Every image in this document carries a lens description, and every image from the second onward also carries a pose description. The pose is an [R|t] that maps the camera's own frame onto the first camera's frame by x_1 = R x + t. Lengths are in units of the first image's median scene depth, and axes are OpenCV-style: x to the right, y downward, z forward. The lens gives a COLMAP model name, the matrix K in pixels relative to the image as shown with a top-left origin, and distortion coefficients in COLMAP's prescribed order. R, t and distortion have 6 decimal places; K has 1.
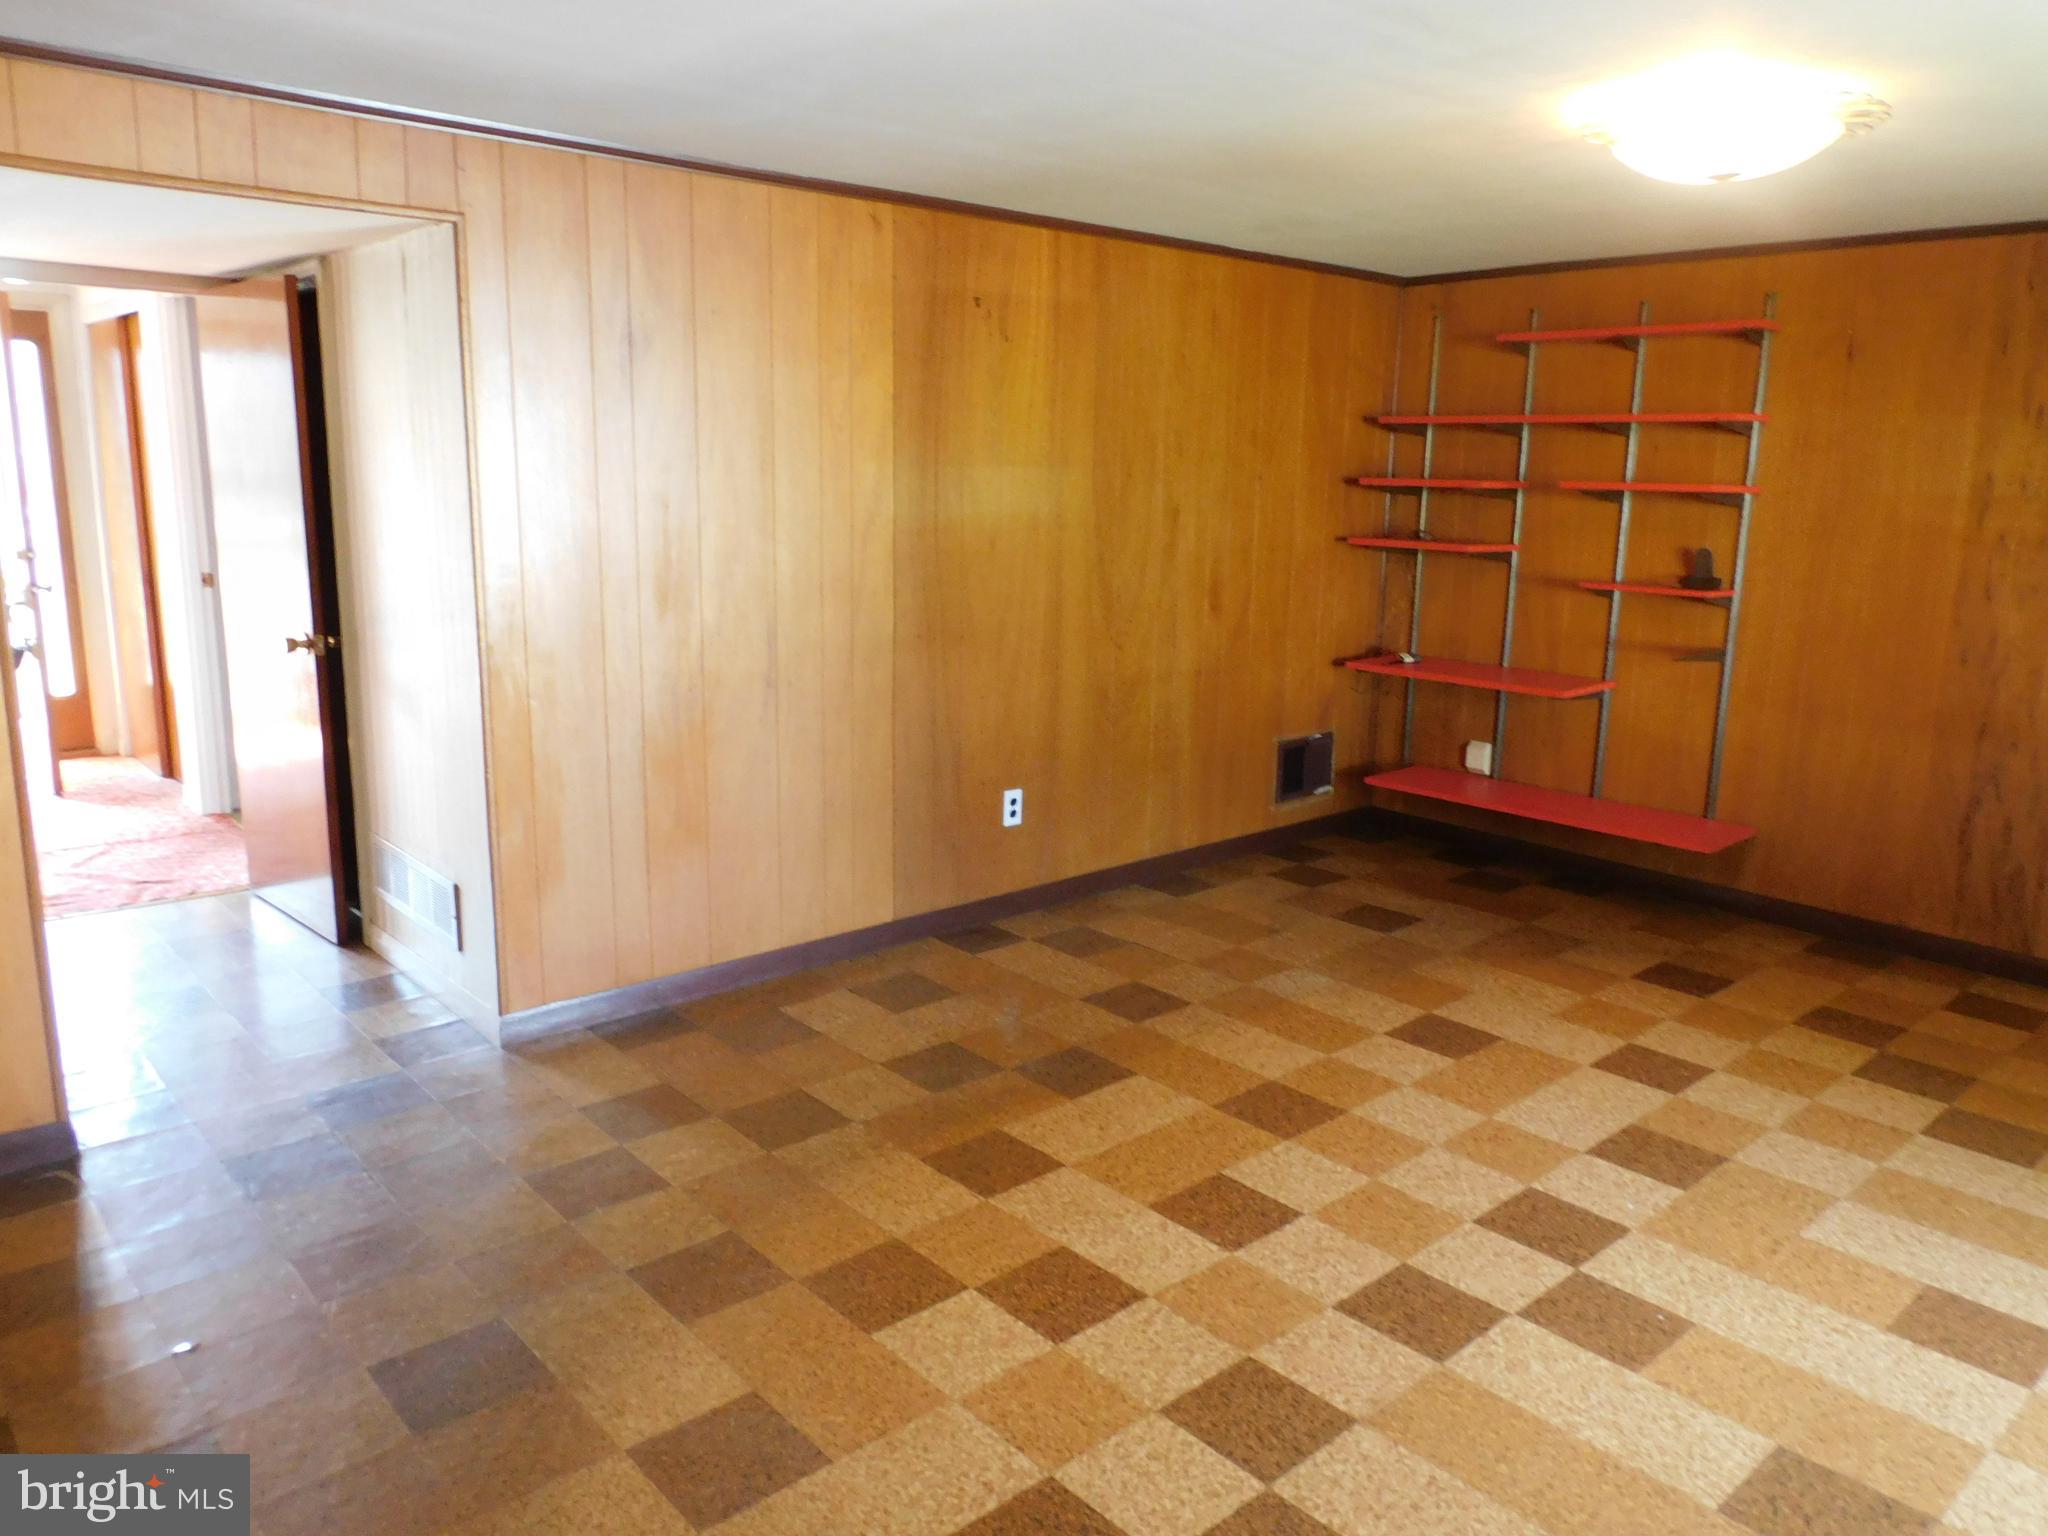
lens RADIAL K [[1462.0, 0, 1030.2], [0, 1462.0, 771.2], [0, 0, 1]] dist [-0.011101, 0.003822]
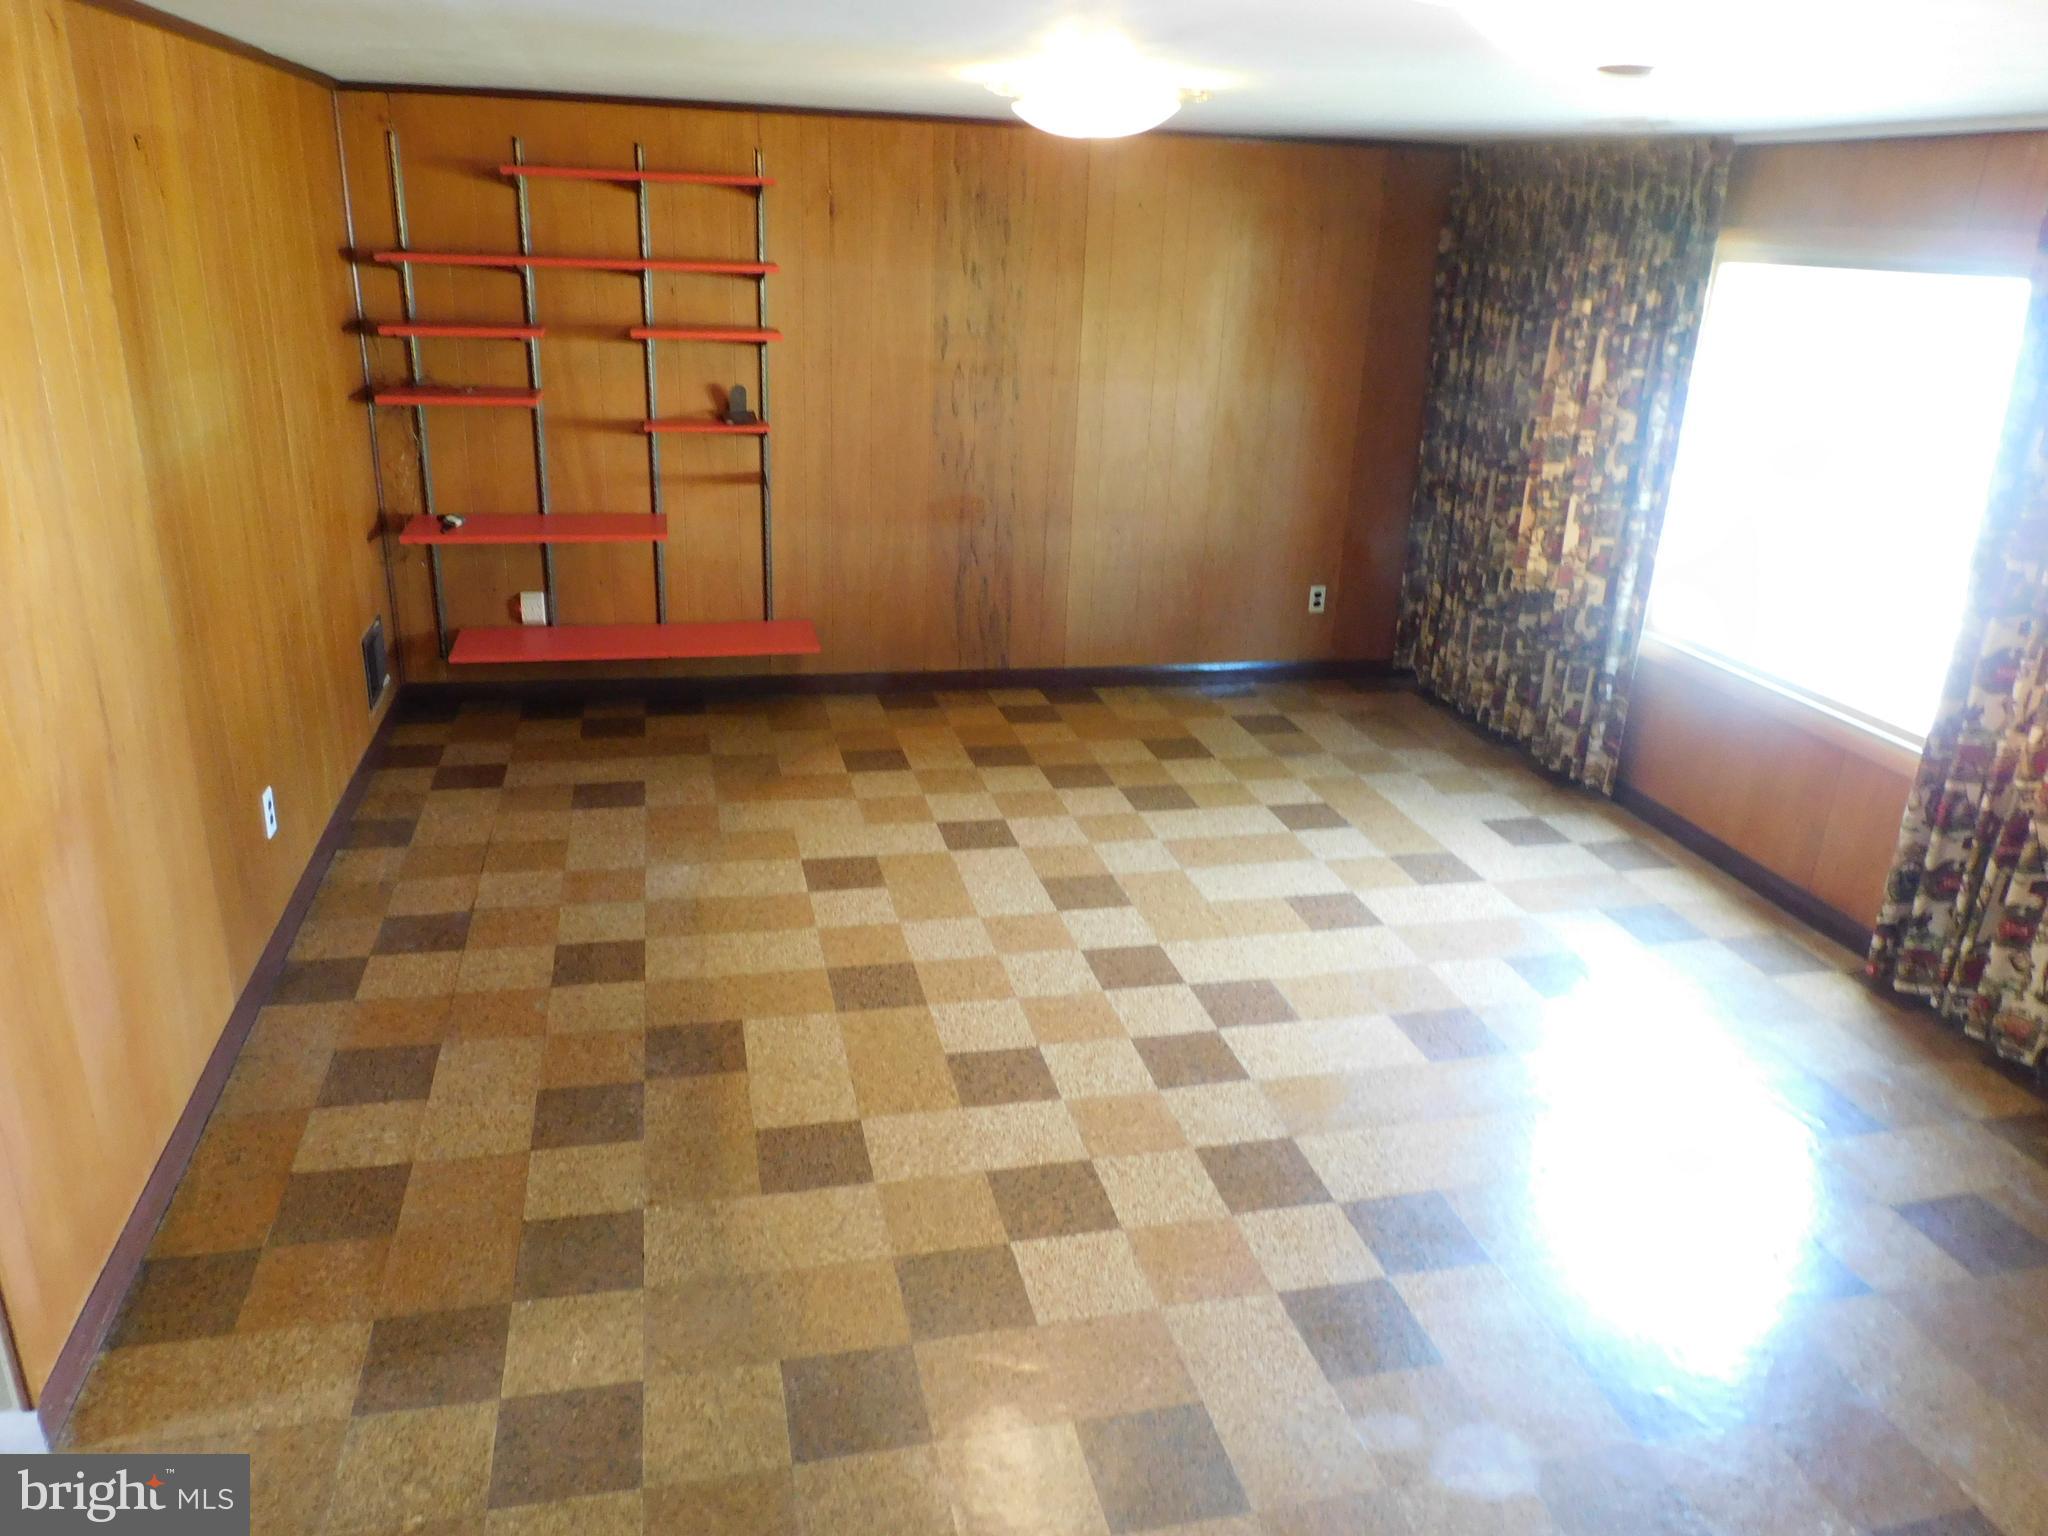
lens RADIAL K [[1462.0, 0, 1030.8], [0, 1462.0, 764.8], [0, 0, 1]] dist [-0.011101, 0.003822]
pose [[0.470497, -0.307555, 0.827069, -0.557622], [0.150363, 0.951529, 0.268299, -0.179366], [-0.869496, -0.001873, 0.493936, 0.321380]]
